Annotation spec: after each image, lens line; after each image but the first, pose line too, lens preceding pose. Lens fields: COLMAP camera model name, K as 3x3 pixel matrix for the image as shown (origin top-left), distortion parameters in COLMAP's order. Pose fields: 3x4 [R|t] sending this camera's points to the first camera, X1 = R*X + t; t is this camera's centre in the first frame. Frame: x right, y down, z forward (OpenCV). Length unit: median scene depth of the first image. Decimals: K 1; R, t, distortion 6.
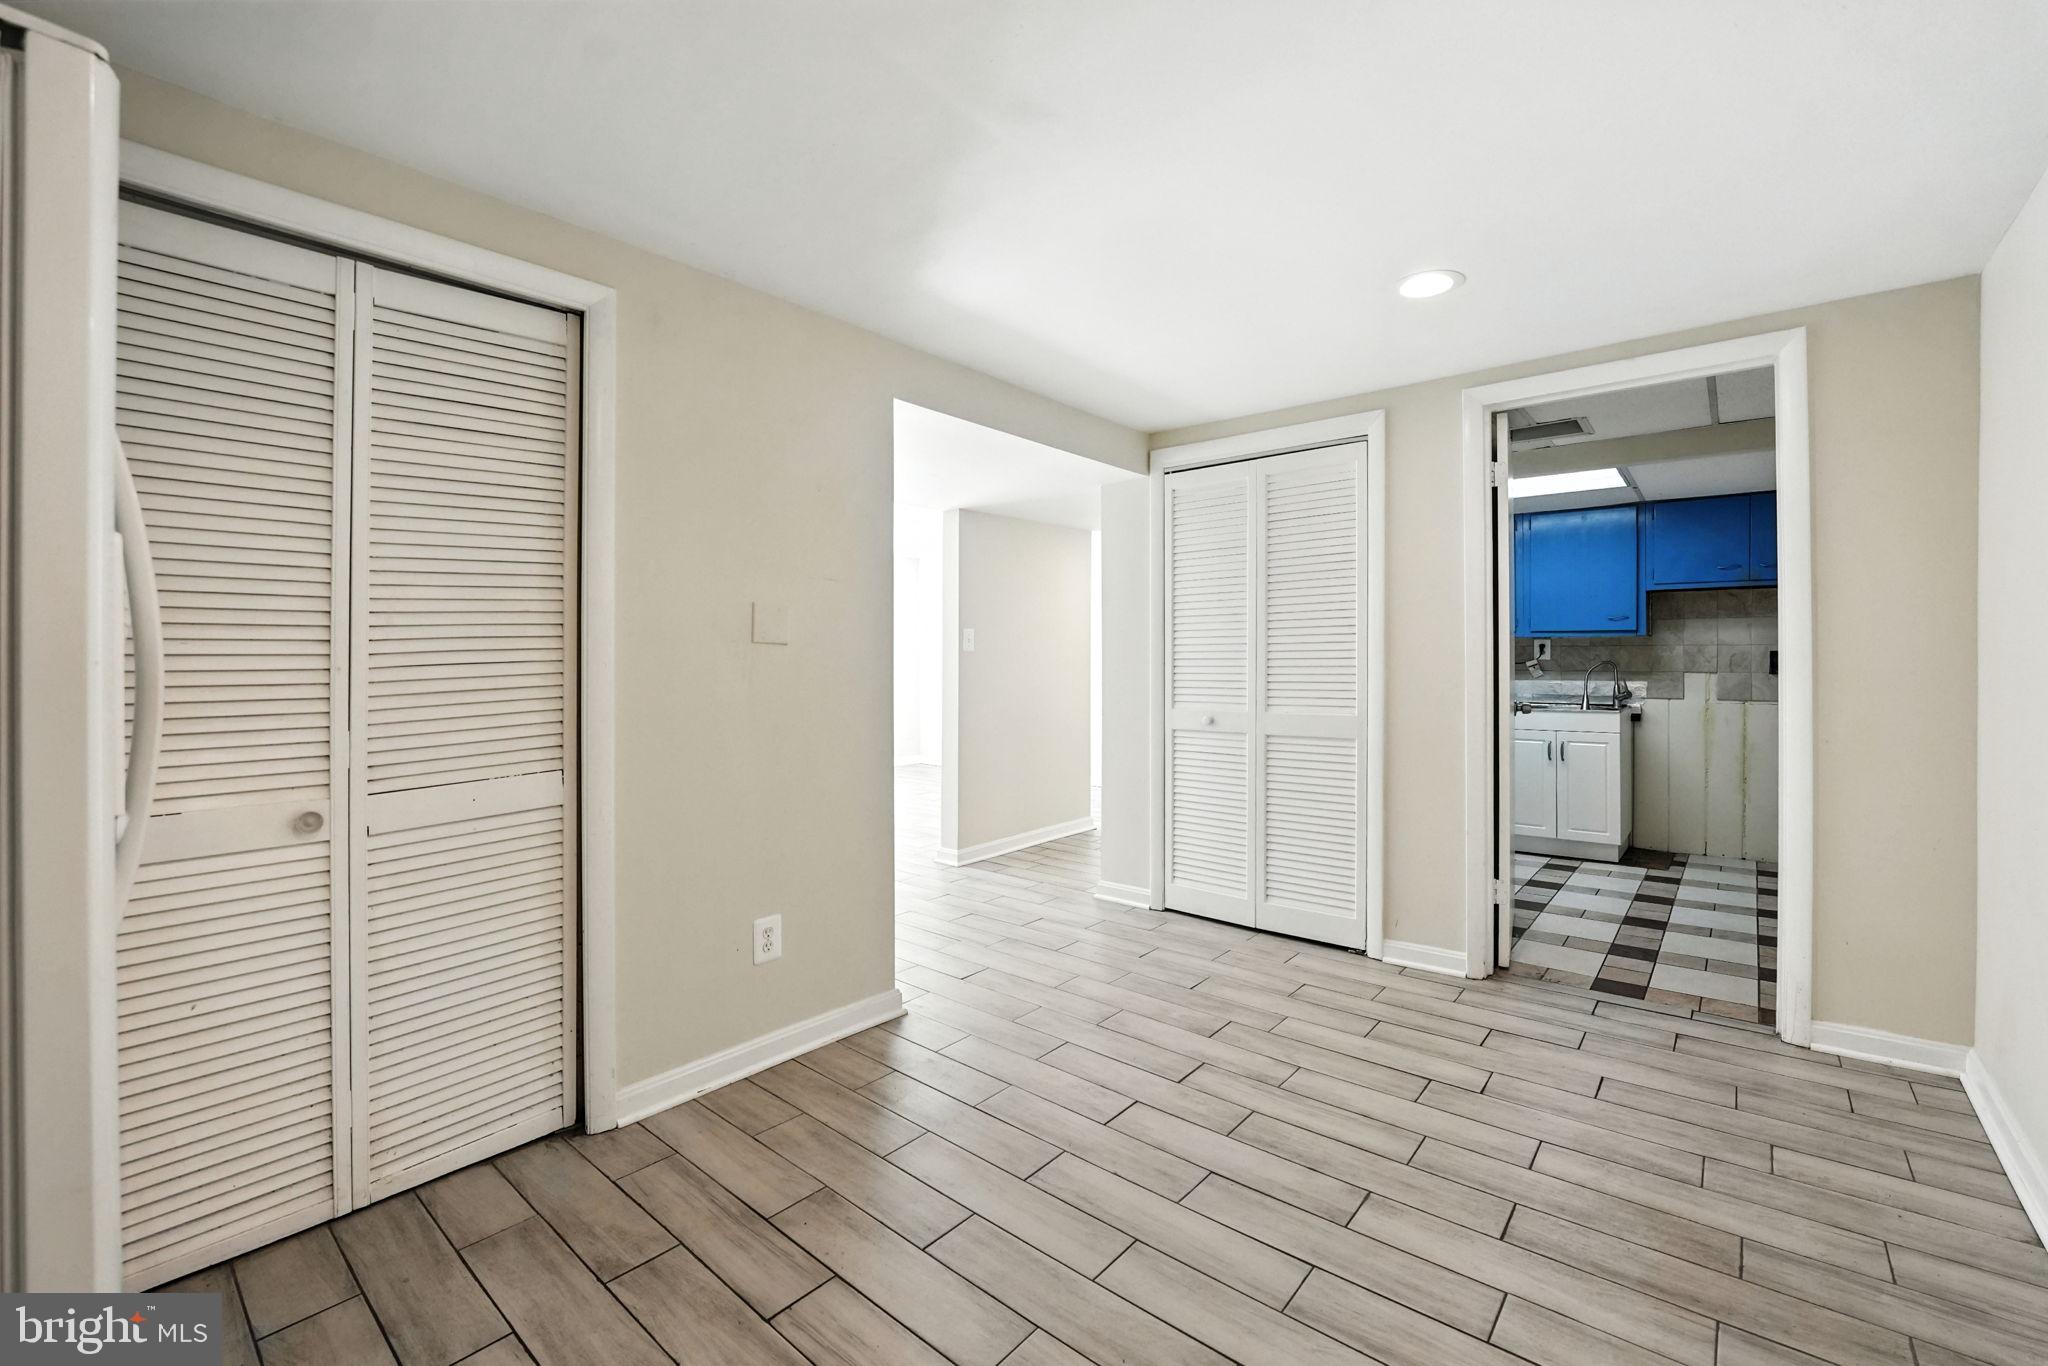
lens RADIAL K [[863.7, 0, 1024.1], [0, 863.7, 685.7], [0, 0, 1]] dist [-0.014227, -0.000274]
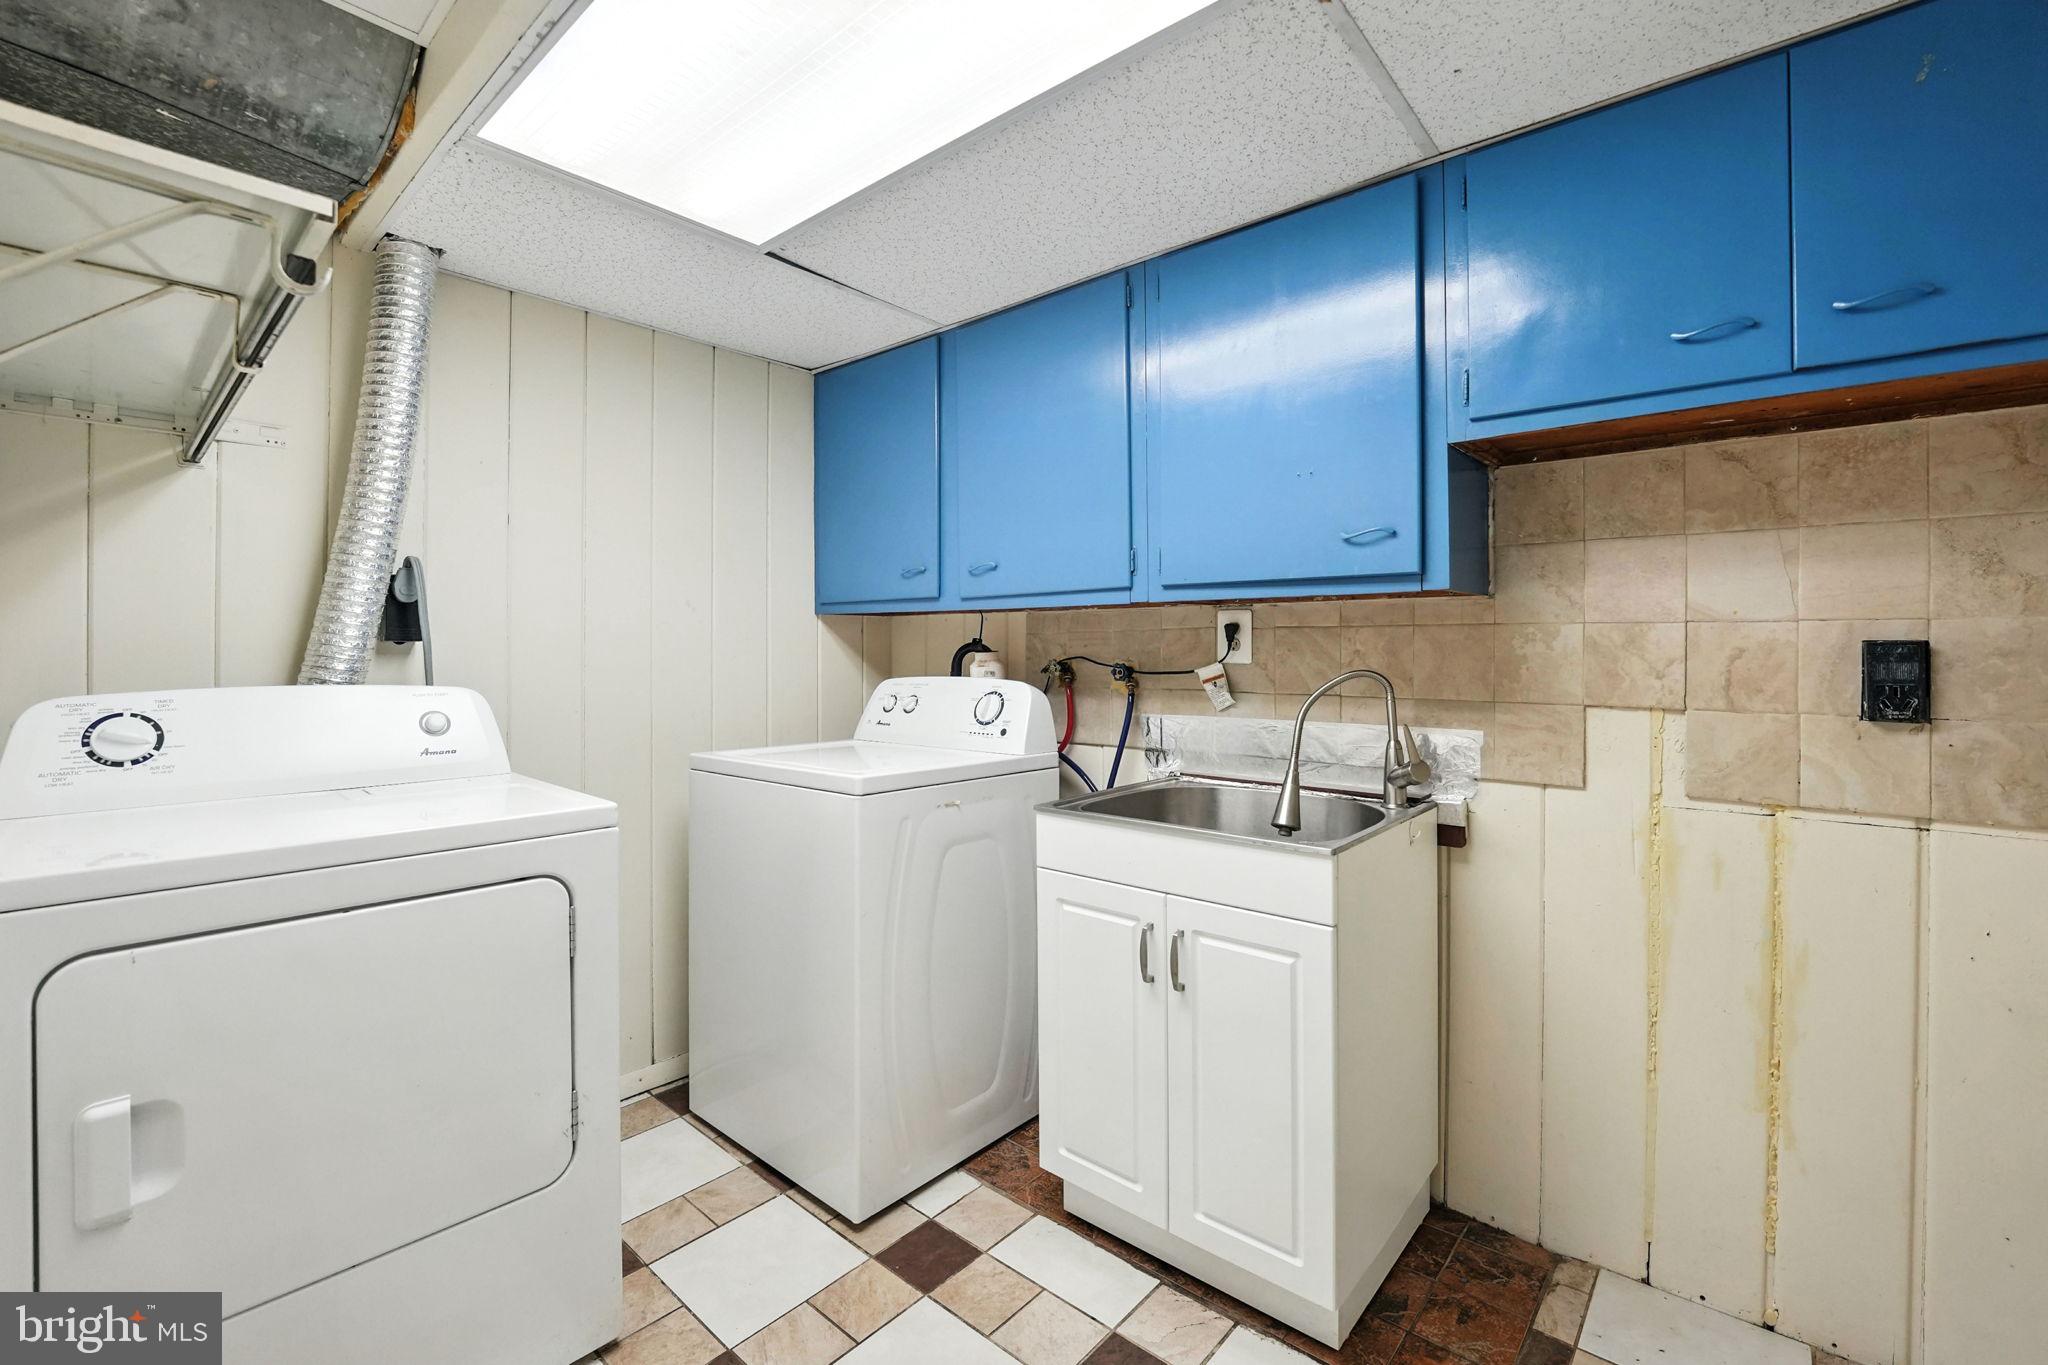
lens RADIAL K [[863.7, 0, 1021.4], [0, 863.7, 665.1], [0, 0, 1]] dist [-0.014227, -0.000274]
pose [[0.999806, 0.008596, -0.017703, 0.561005], [-0.008925, 0.999787, -0.018599, -0.023411], [0.017540, 0.018753, 0.999670, 0.668515]]
